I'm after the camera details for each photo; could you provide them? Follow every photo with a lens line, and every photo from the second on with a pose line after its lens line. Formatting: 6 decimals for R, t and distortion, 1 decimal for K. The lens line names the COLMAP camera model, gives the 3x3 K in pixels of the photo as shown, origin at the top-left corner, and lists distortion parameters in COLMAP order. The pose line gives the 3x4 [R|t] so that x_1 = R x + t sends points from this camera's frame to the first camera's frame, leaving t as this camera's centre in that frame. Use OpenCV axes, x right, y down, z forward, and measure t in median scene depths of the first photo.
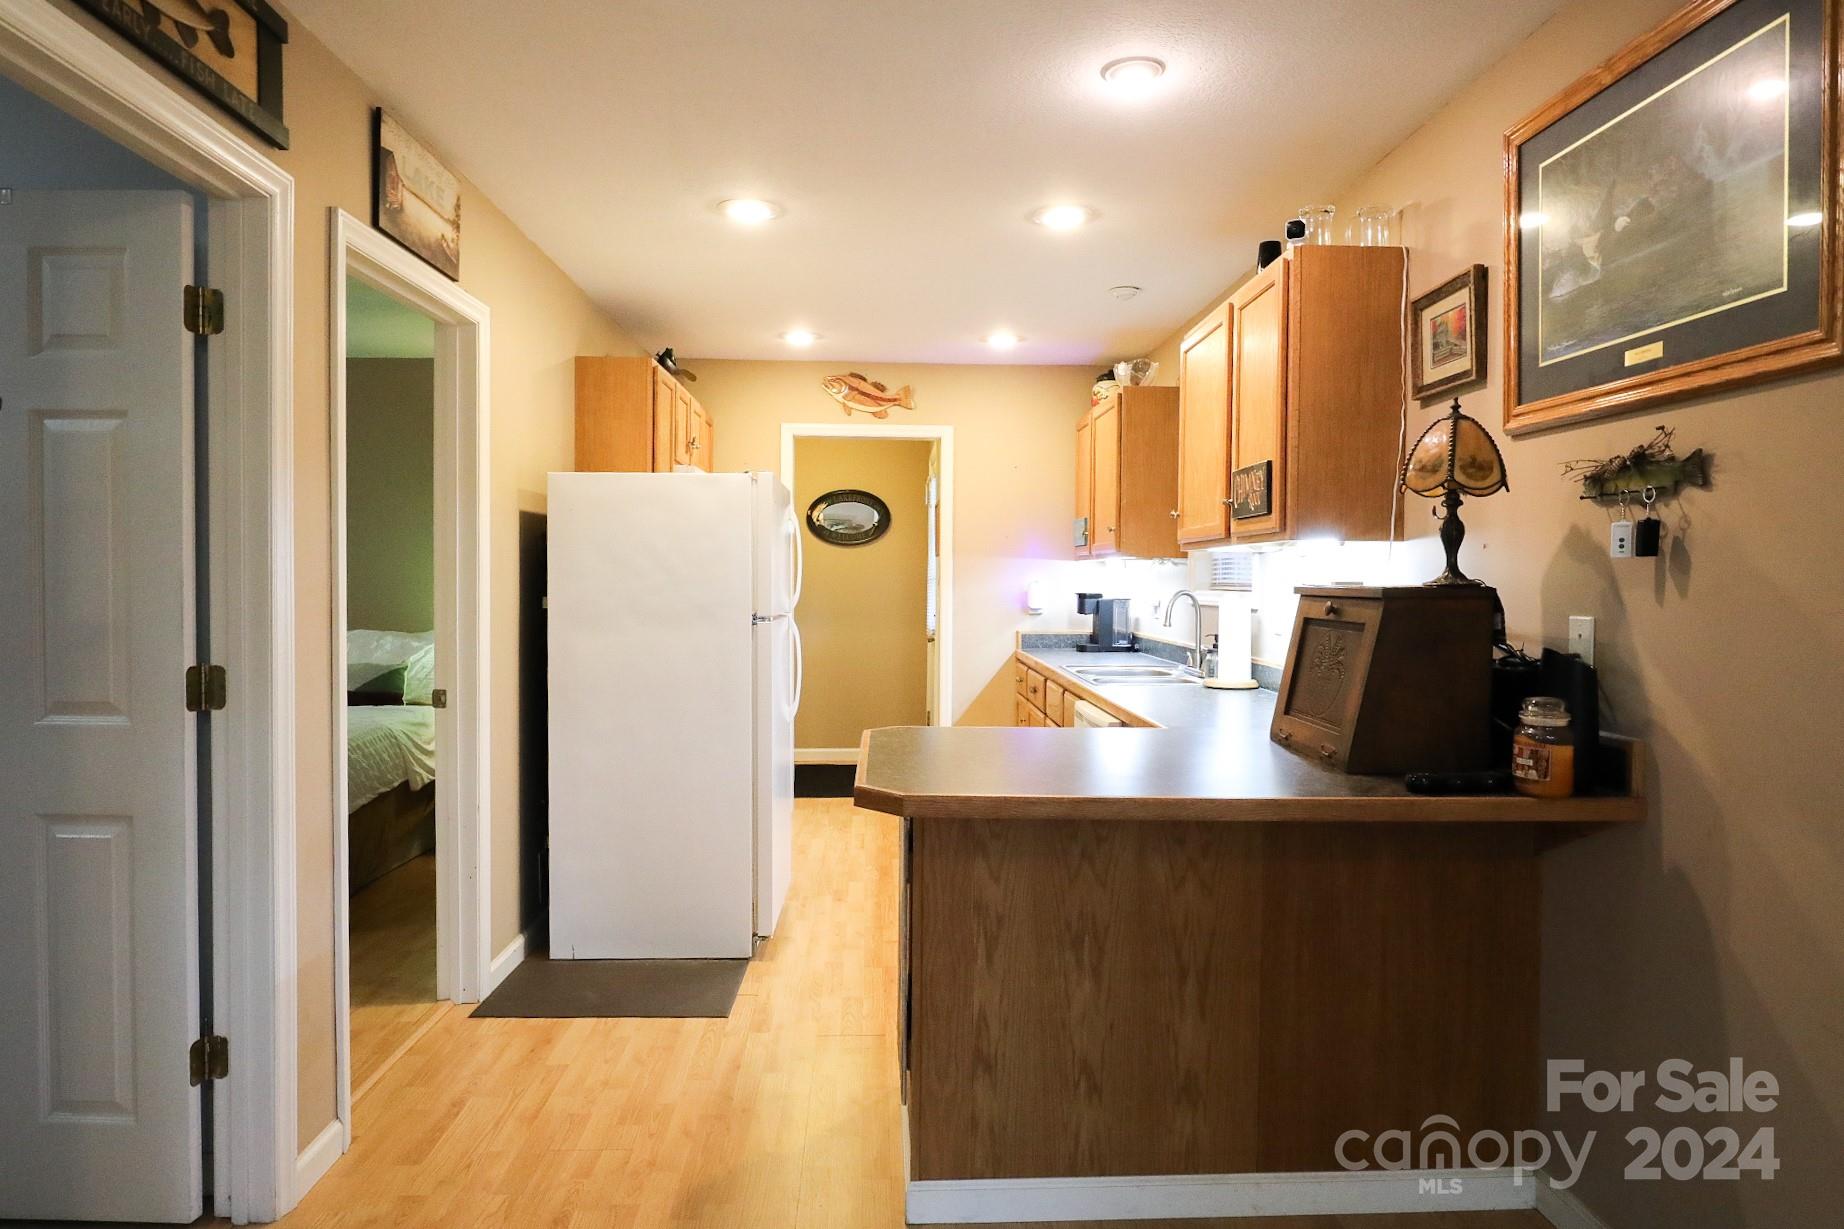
lens RADIAL K [[1102.0, 0, 919.9], [0, 1102.0, 607.1], [0, 0, 1]] dist [-0.015701, 0.005283]
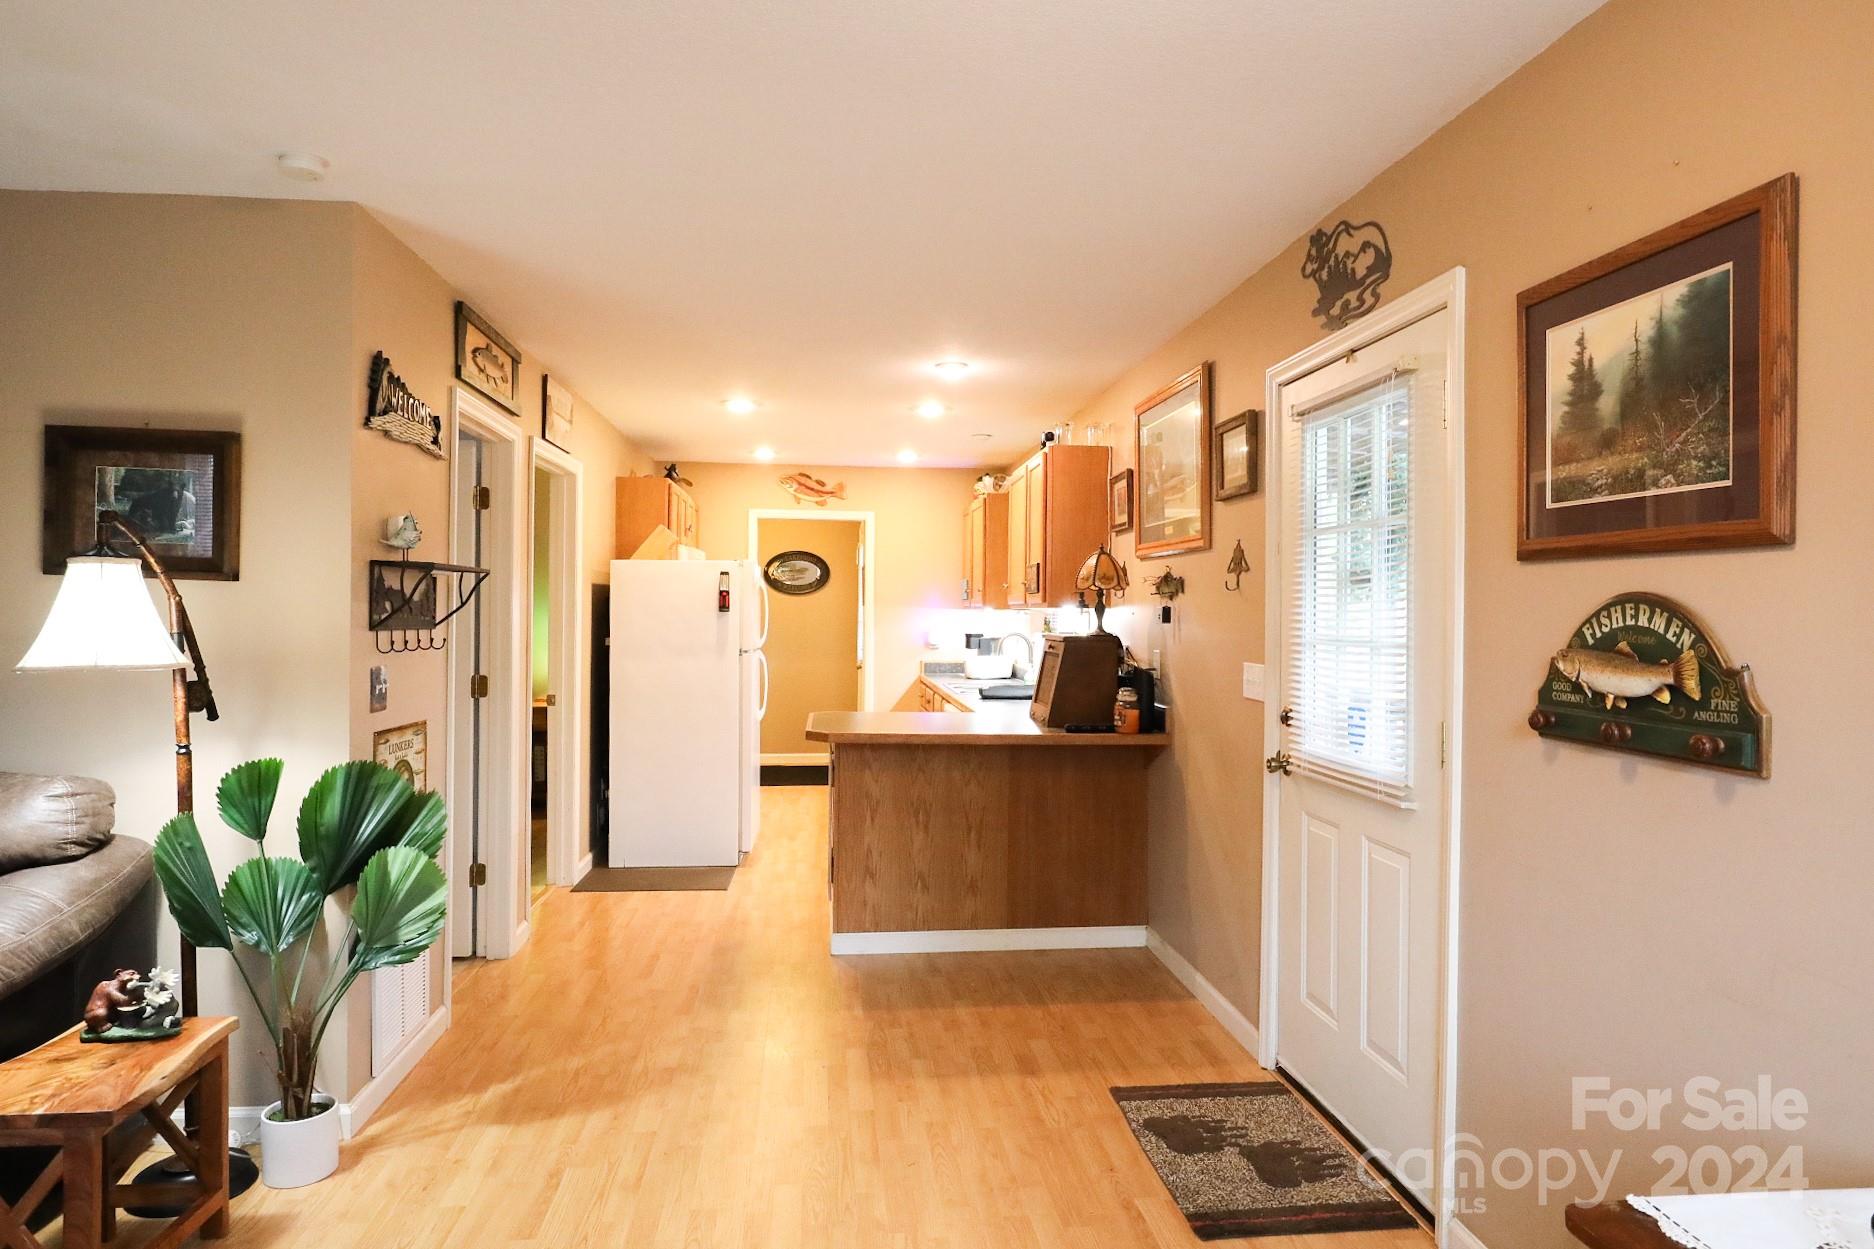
lens RADIAL K [[1119.9, 0, 934.8], [0, 1119.9, 617.0], [0, 0, 1]] dist [-0.015701, 0.005283]
pose [[0.998047, 0.001374, 0.062457, 0.040462], [-0.000074, 0.999783, -0.020813, -0.008173], [-0.062472, 0.020768, 0.997831, -0.878365]]
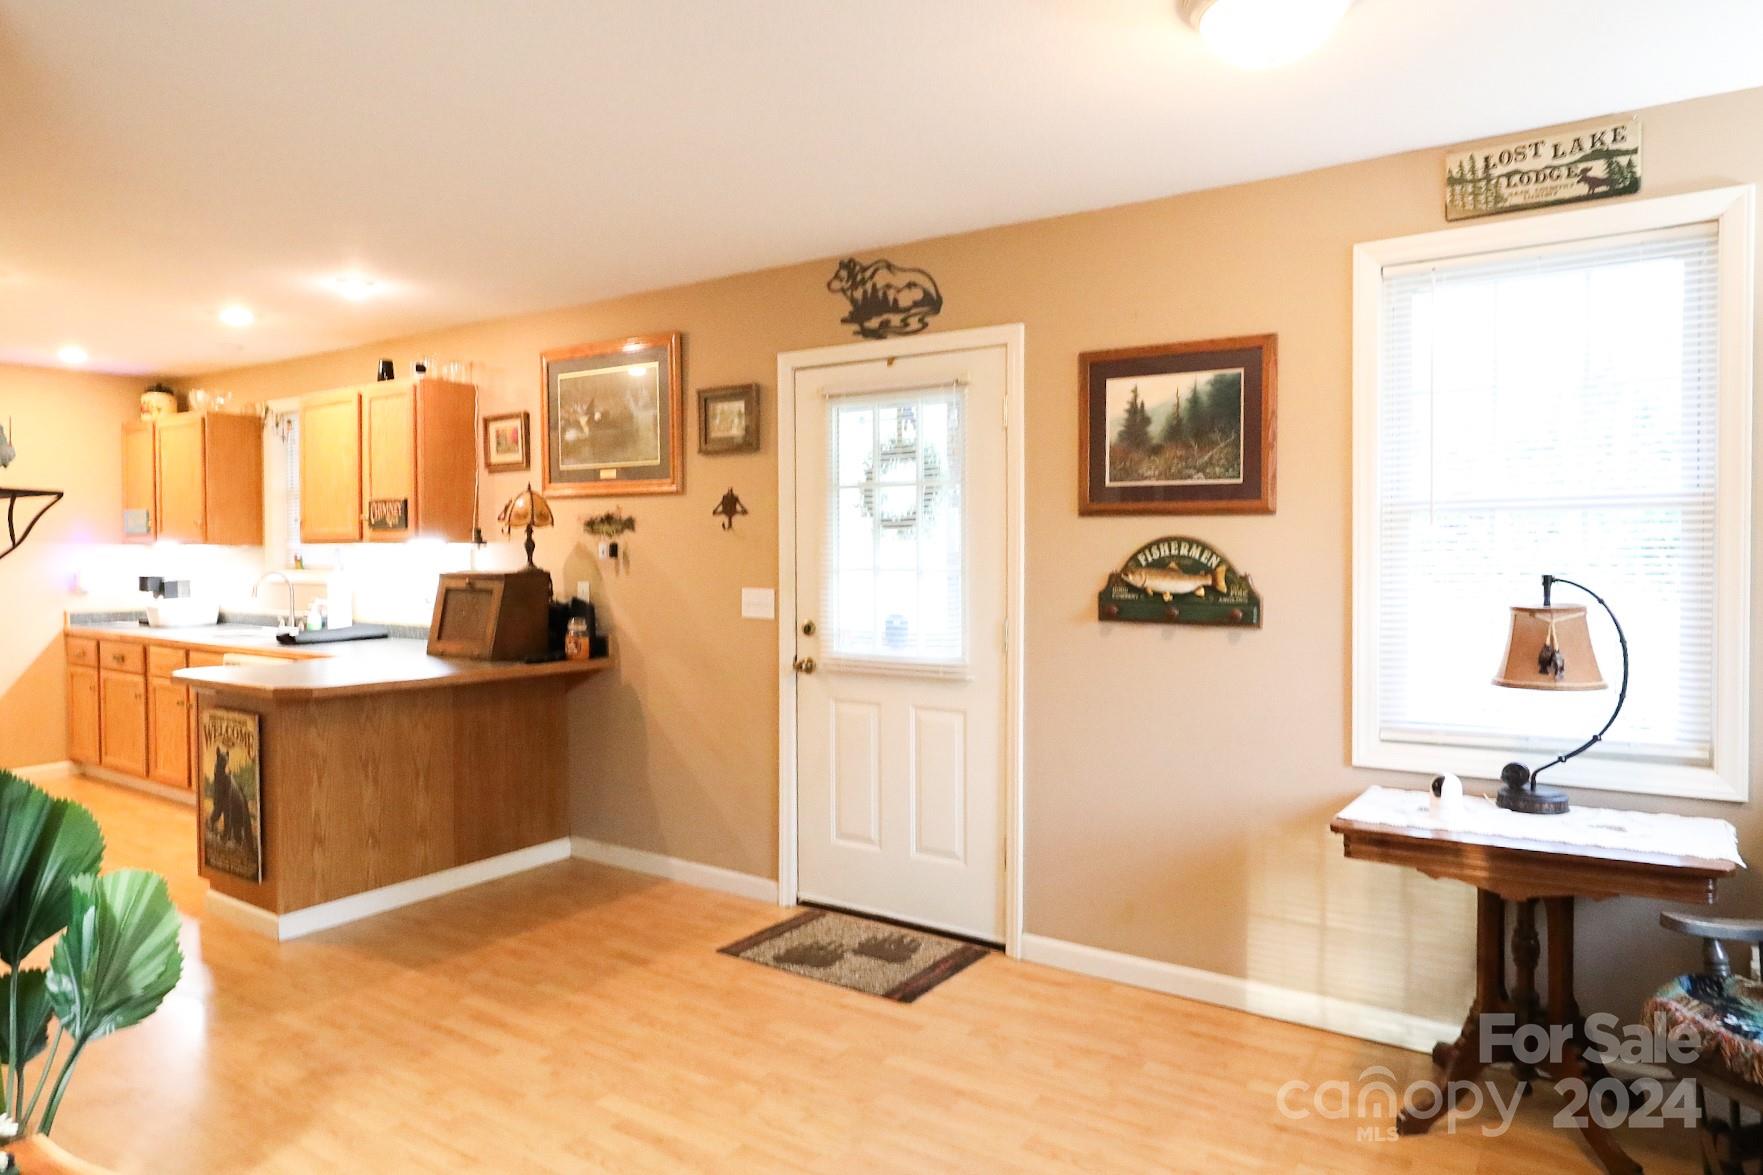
lens RADIAL K [[1117.5, 0, 882.2], [0, 1117.5, 577.2], [0, 0, 1]] dist [-0.007024, -0.001459]
pose [[0.592146, -0.027184, 0.805372, -0.714714], [0.024630, 0.999574, 0.015629, -0.019389], [-0.805454, 0.010582, 0.592563, -0.696165]]
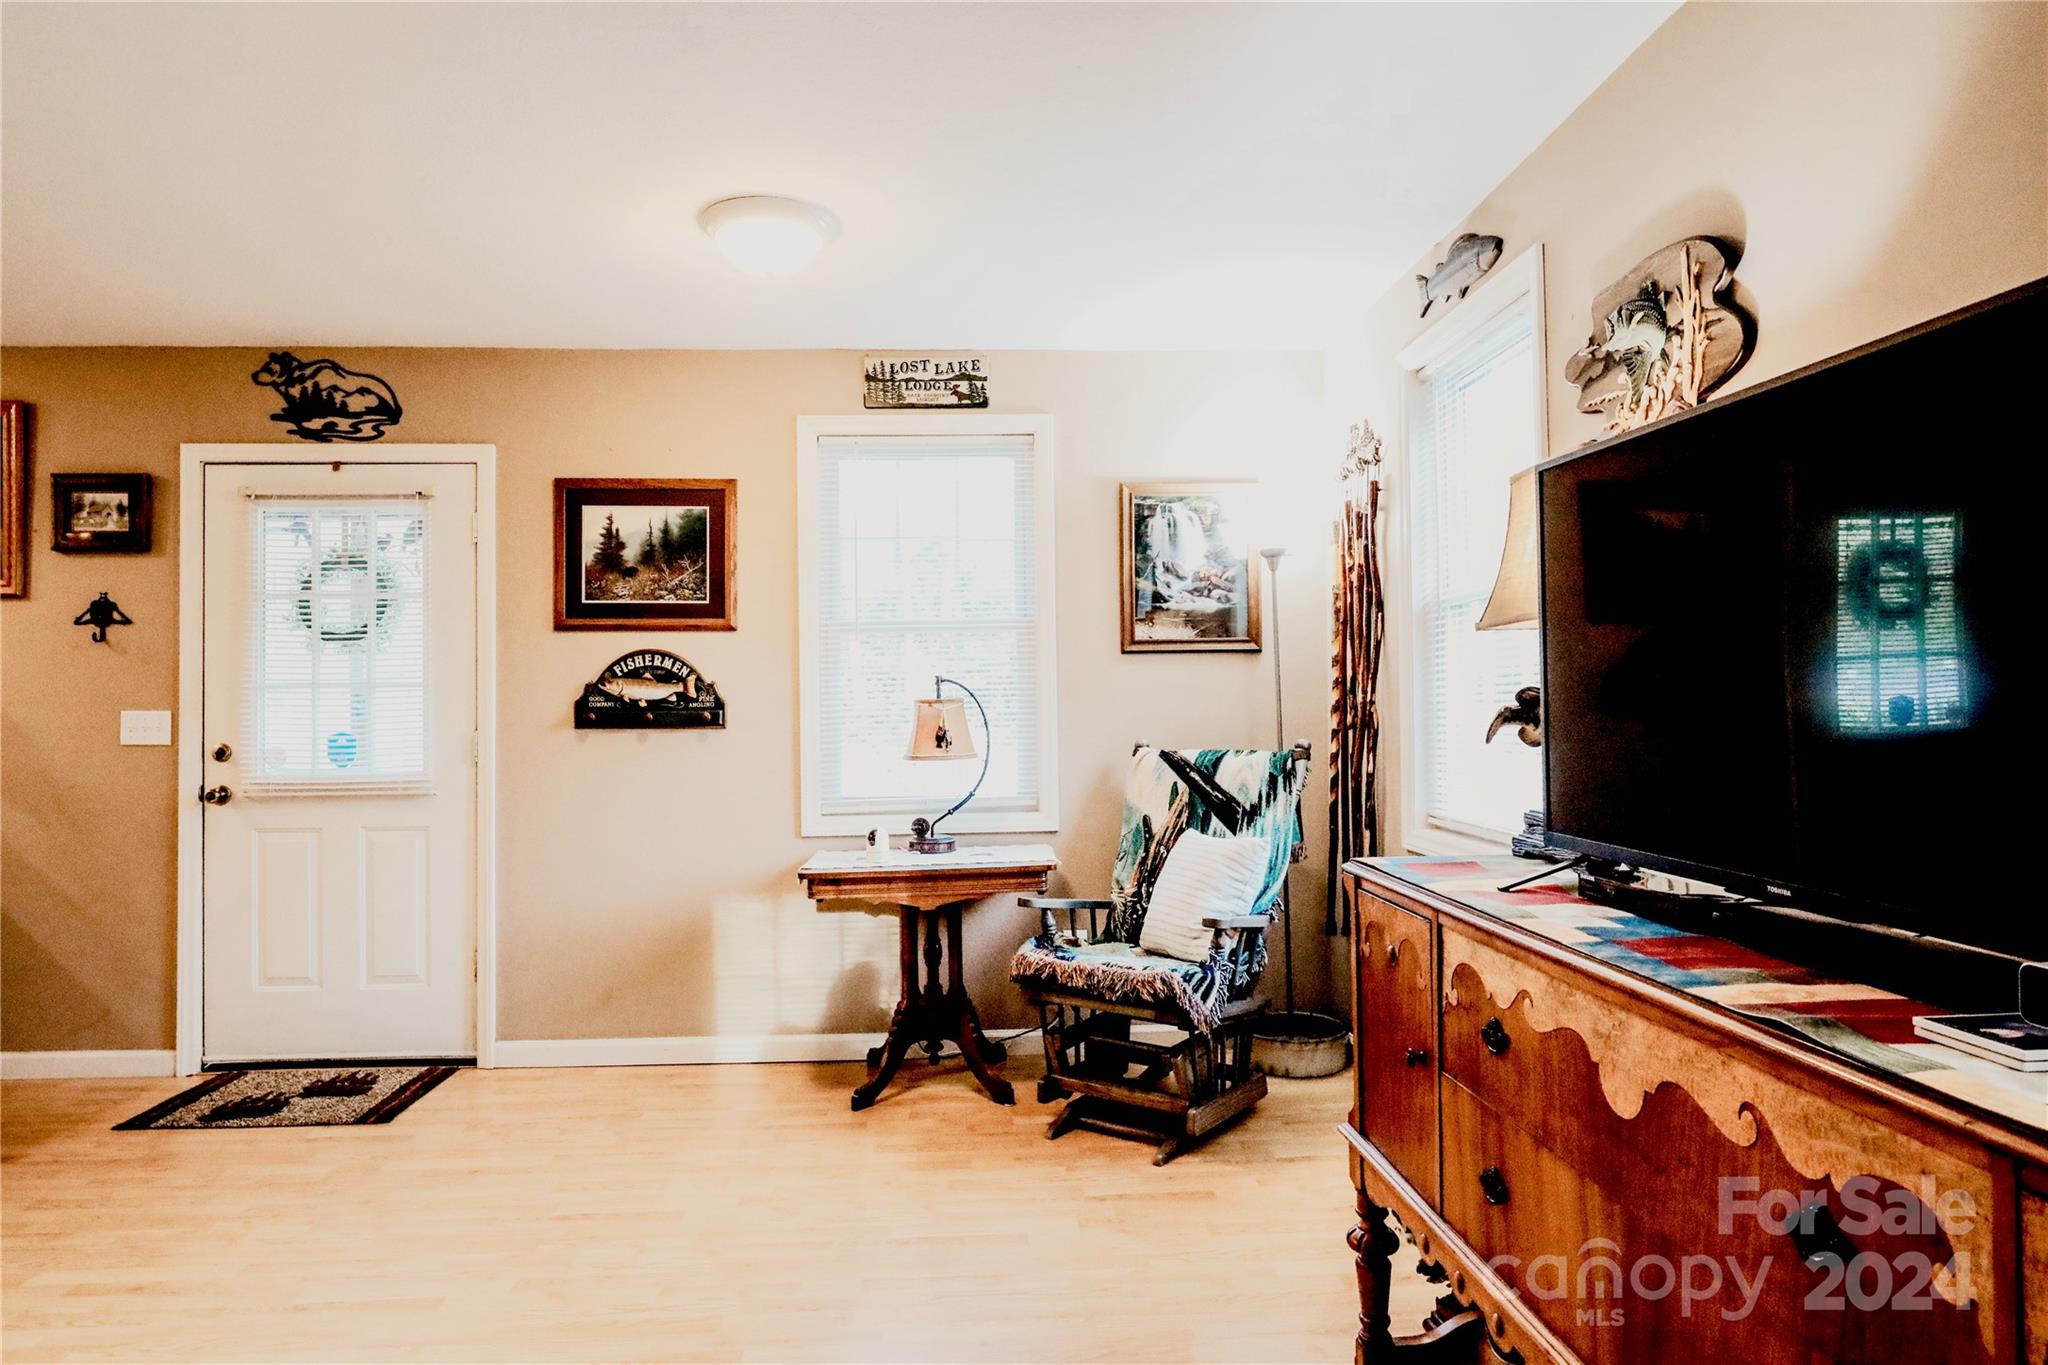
lens RADIAL K [[1223.9, 0, 1021.6], [0, 1223.9, 674.3], [0, 0, 1]] dist [-0.015701, 0.005283]
pose [[-0.020161, 0.020374, 0.999589, -1.063099], [0.034400, 0.999214, -0.019673, 0.041585], [-0.999205, 0.033990, -0.020846, -0.652811]]
